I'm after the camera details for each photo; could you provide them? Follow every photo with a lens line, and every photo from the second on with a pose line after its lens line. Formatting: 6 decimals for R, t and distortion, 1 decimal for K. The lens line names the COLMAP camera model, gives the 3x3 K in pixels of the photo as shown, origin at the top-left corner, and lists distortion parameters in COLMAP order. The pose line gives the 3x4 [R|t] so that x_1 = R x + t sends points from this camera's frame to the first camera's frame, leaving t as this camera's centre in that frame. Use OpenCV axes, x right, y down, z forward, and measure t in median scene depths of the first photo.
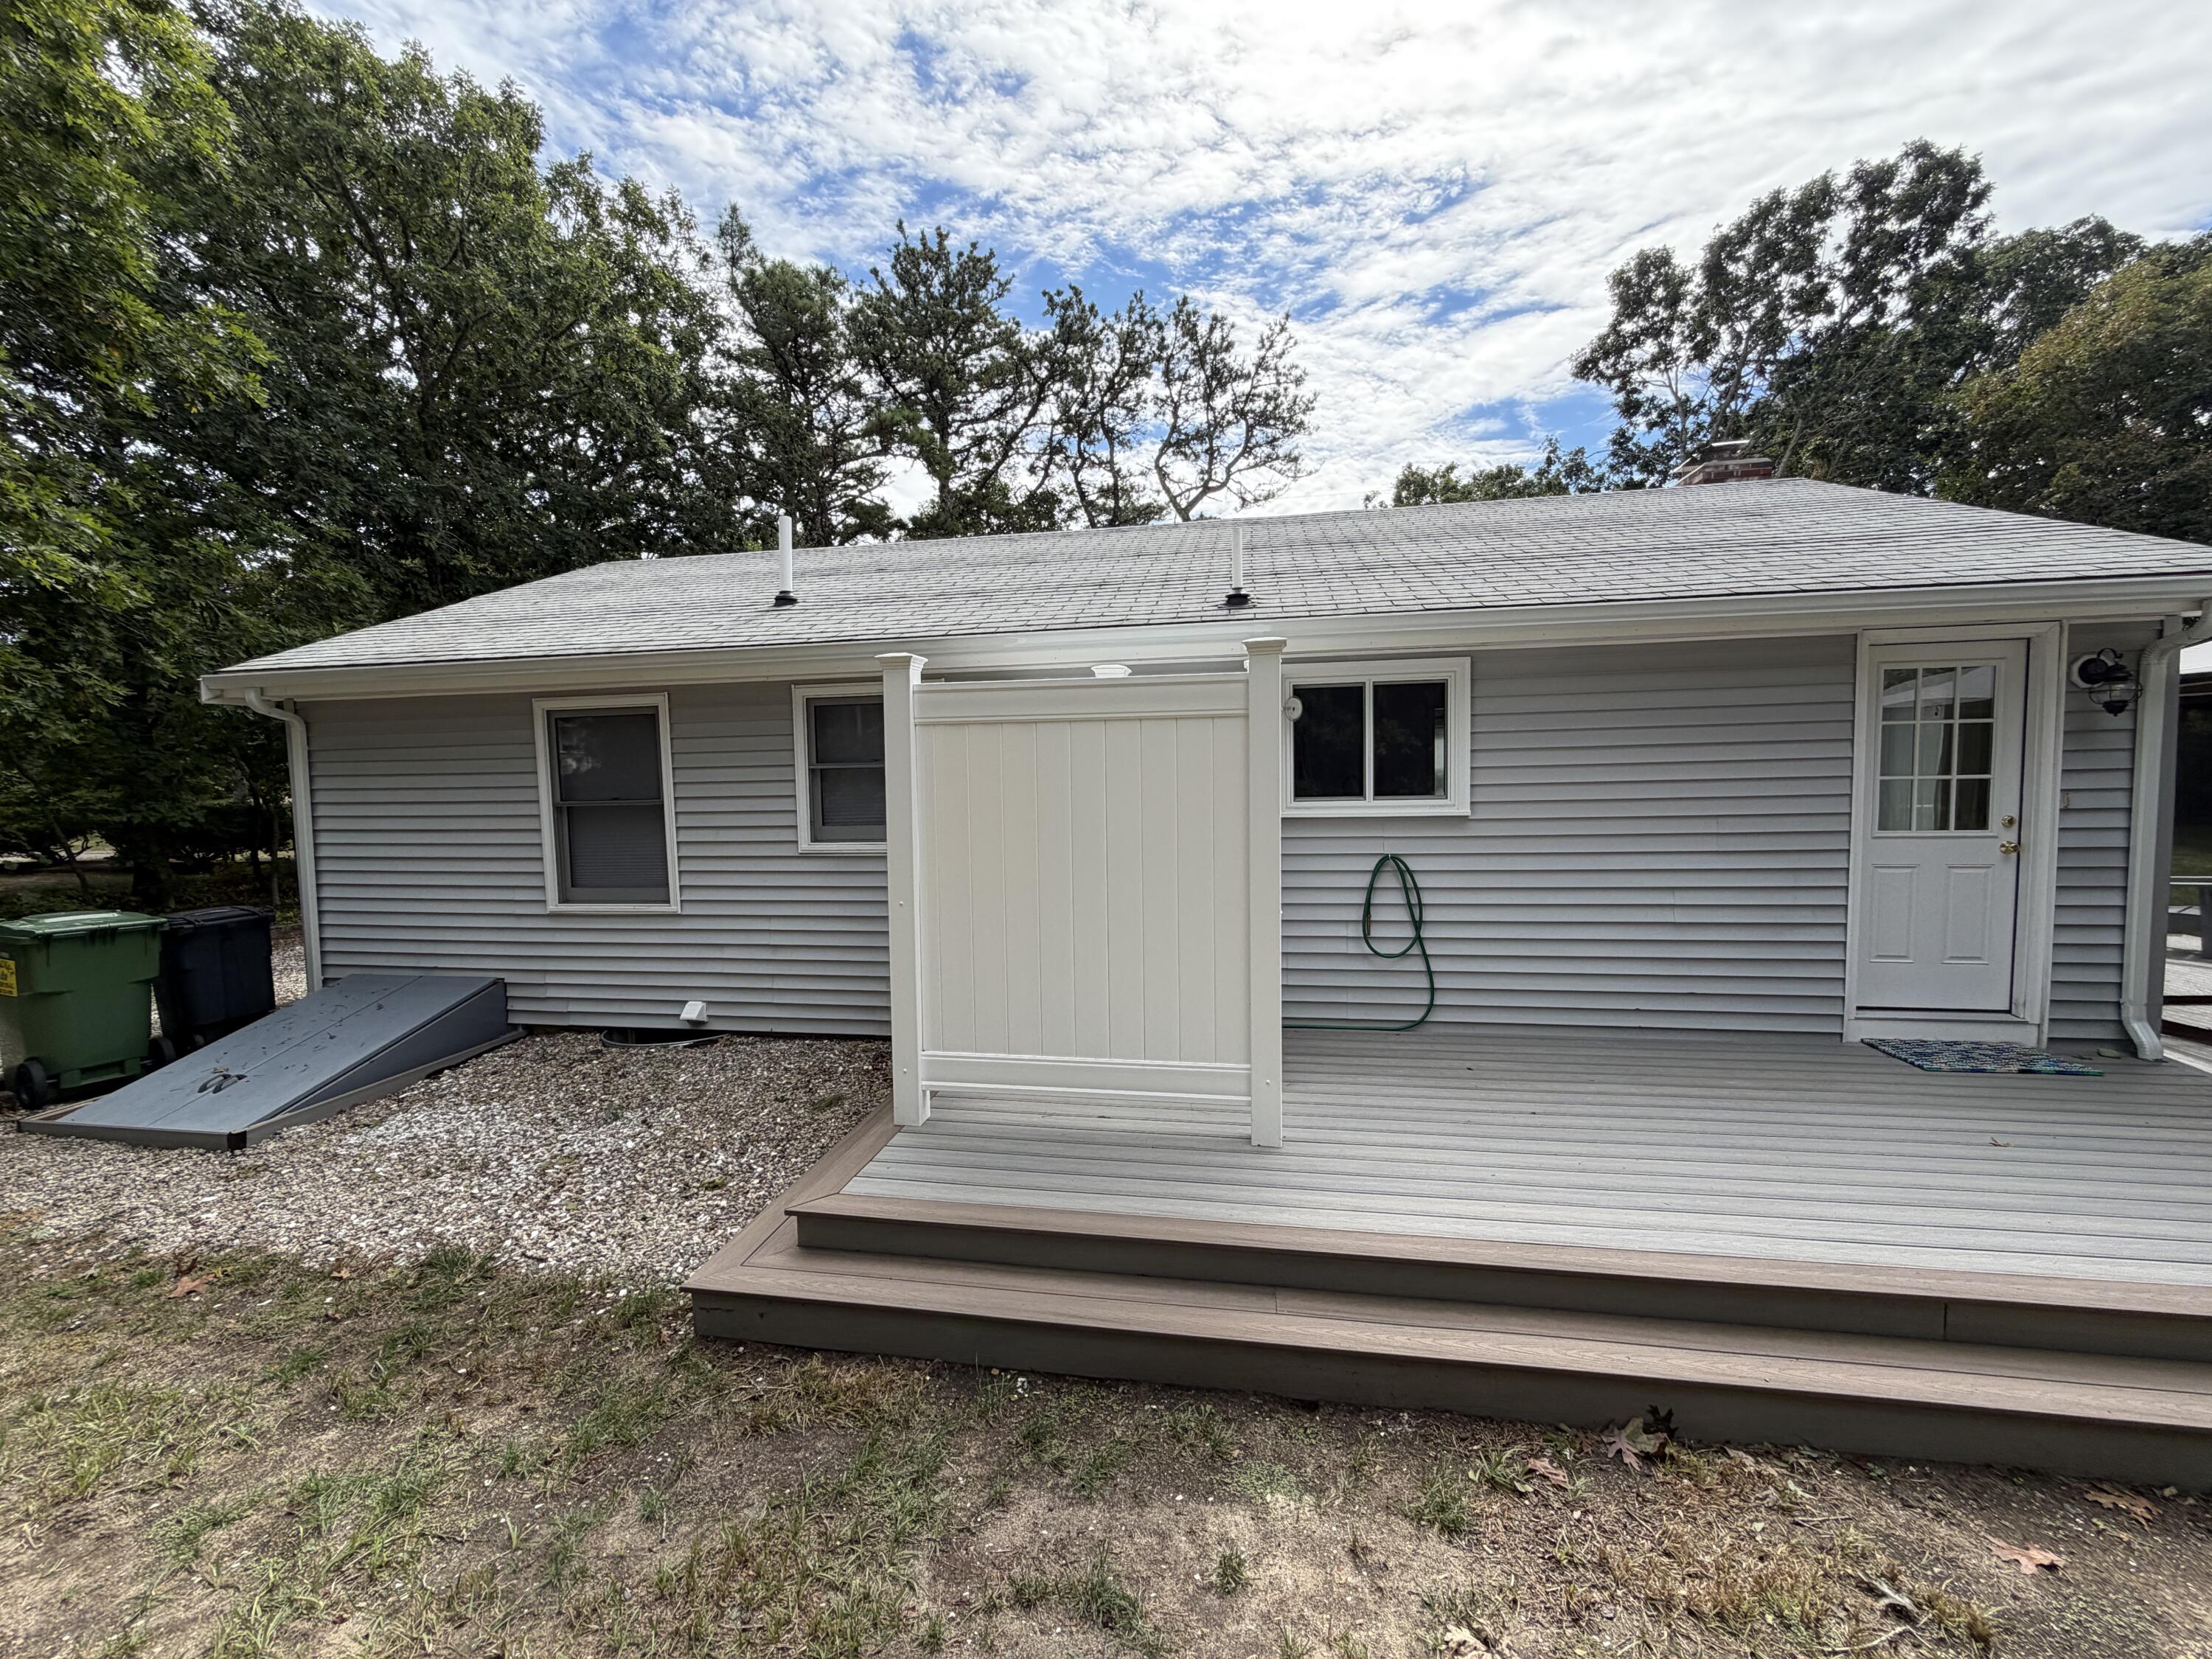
lens RADIAL K [[873.1, 0, 1097.8], [0, 873.1, 825.2], [0, 0, 1]] dist [-0.003575, -0.000014]
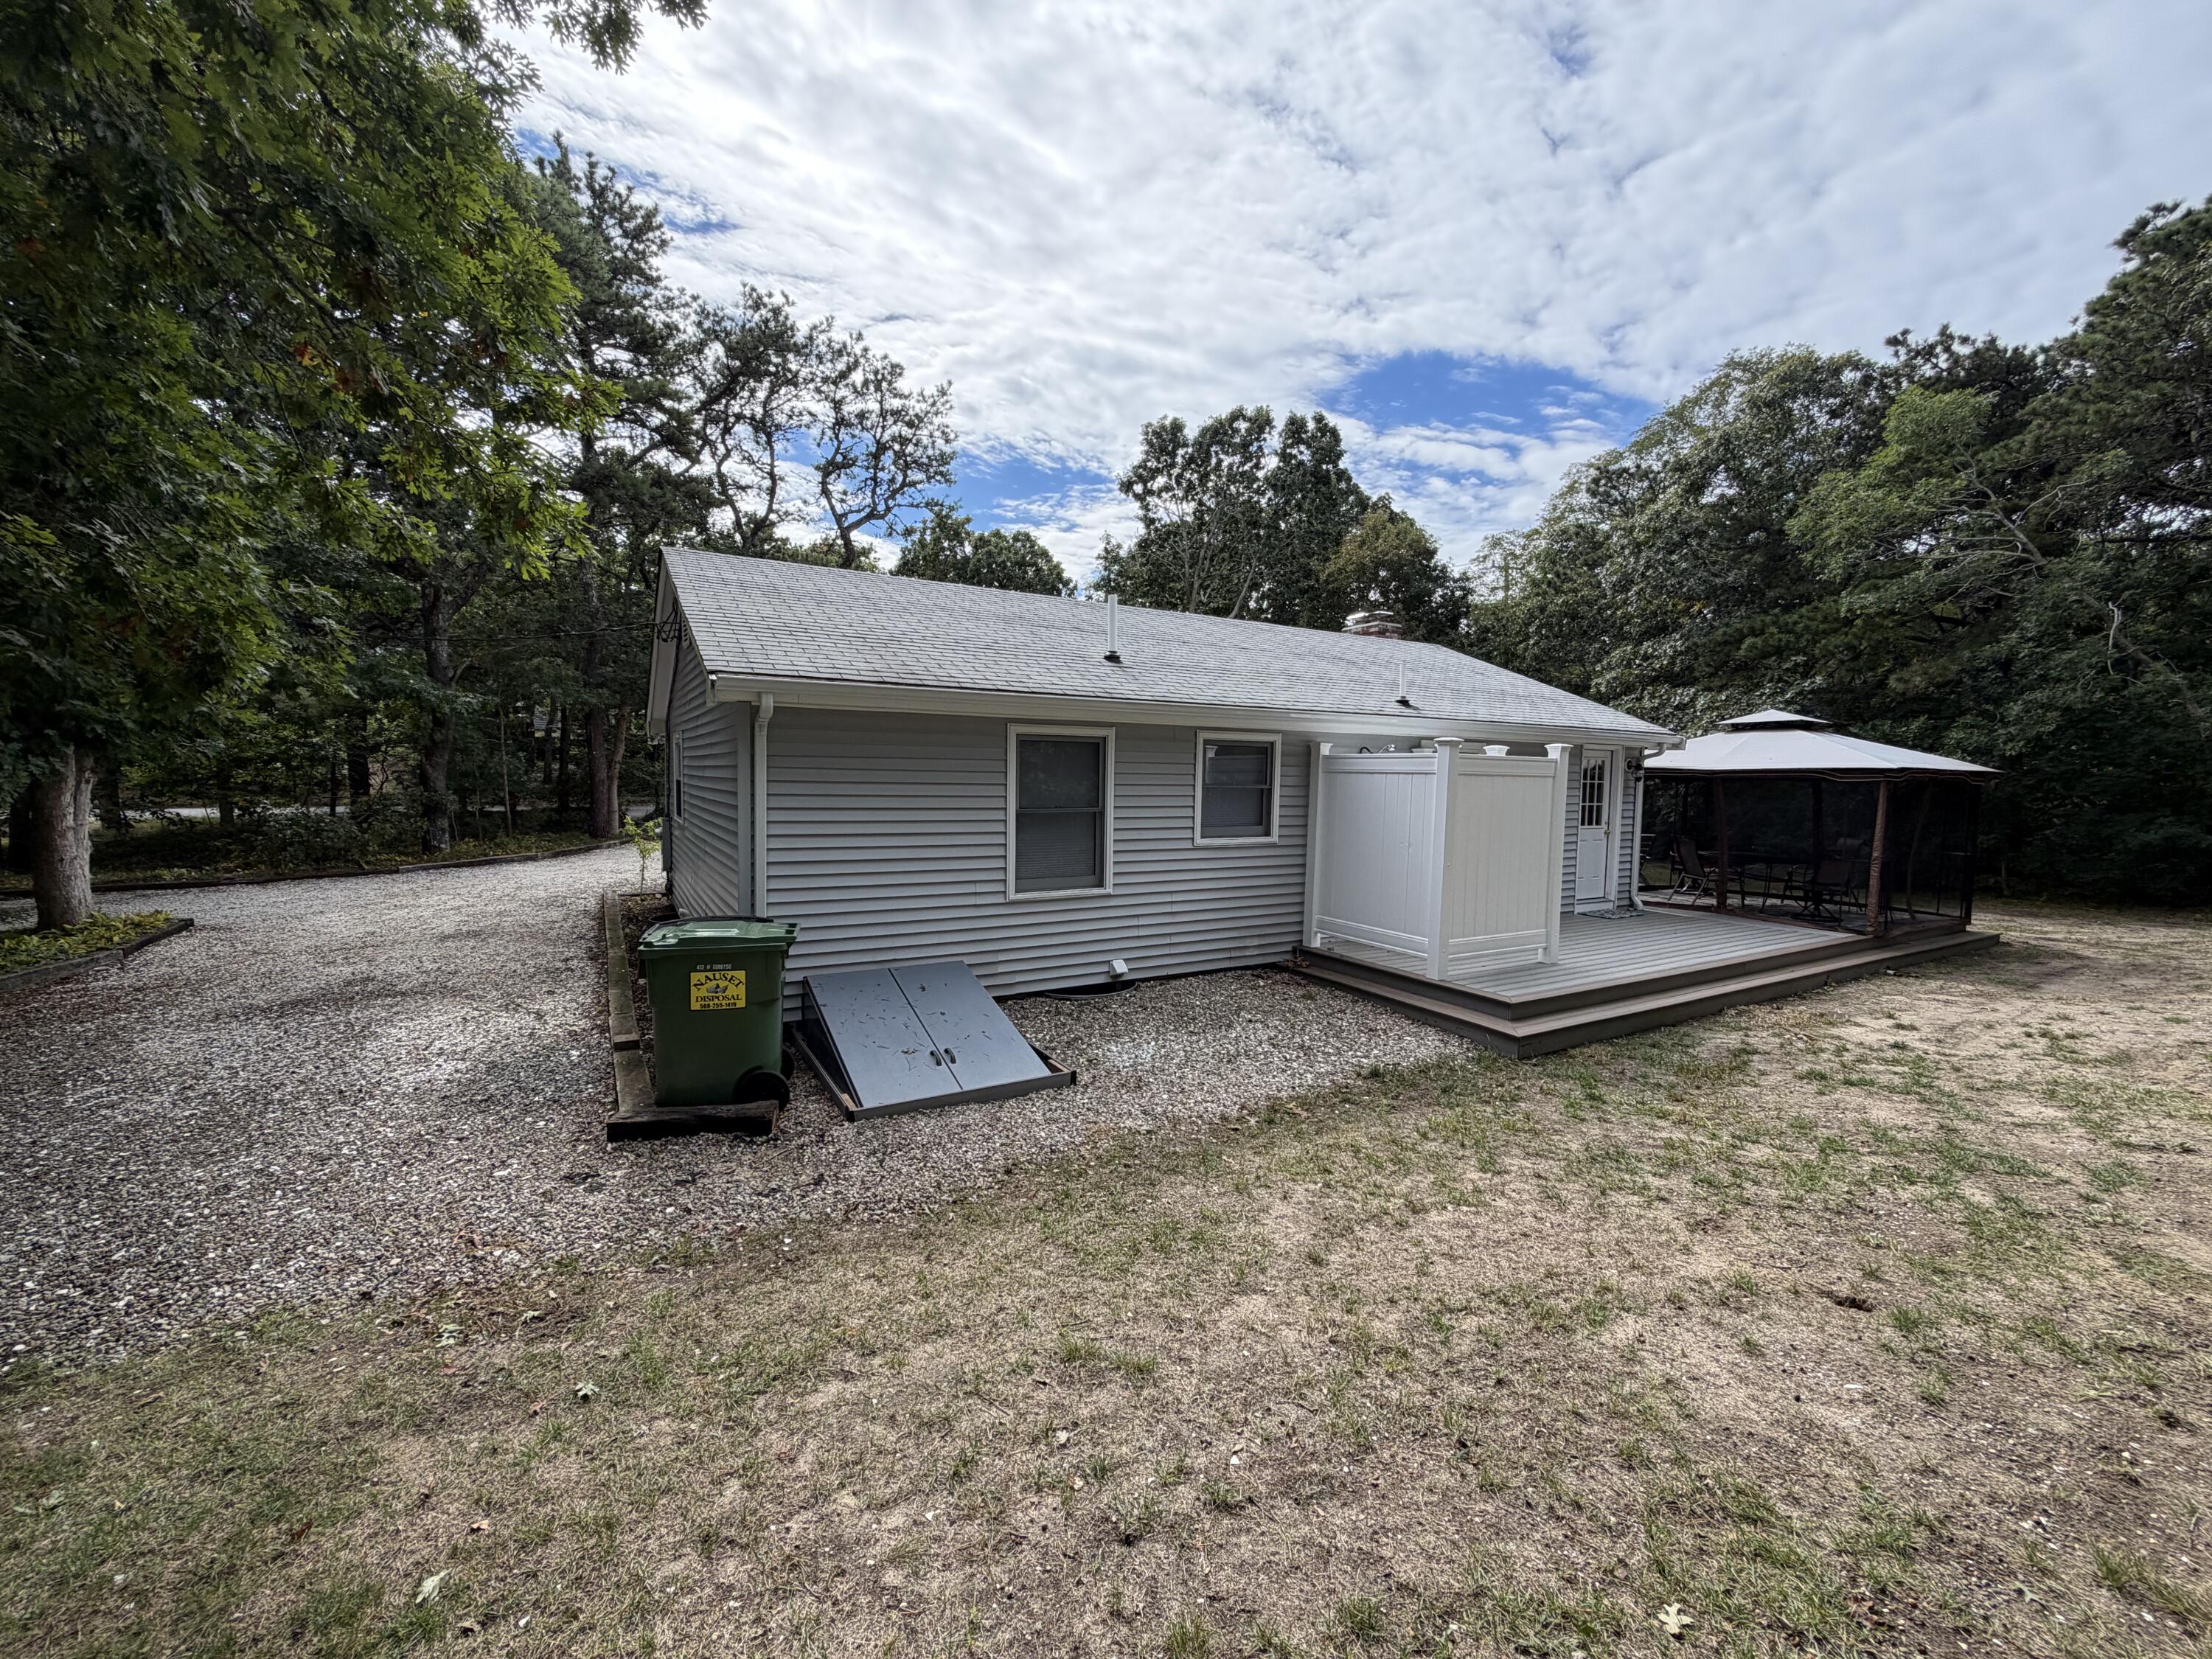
lens RADIAL K [[873.1, 0, 1097.8], [0, 873.1, 825.2], [0, 0, 1]] dist [-0.003575, -0.000014]
pose [[0.767817, -0.004940, 0.640651, -1.560065], [0.007720, 0.999969, -0.001542, -0.001963], [-0.640623, 0.006130, 0.767831, -0.004553]]
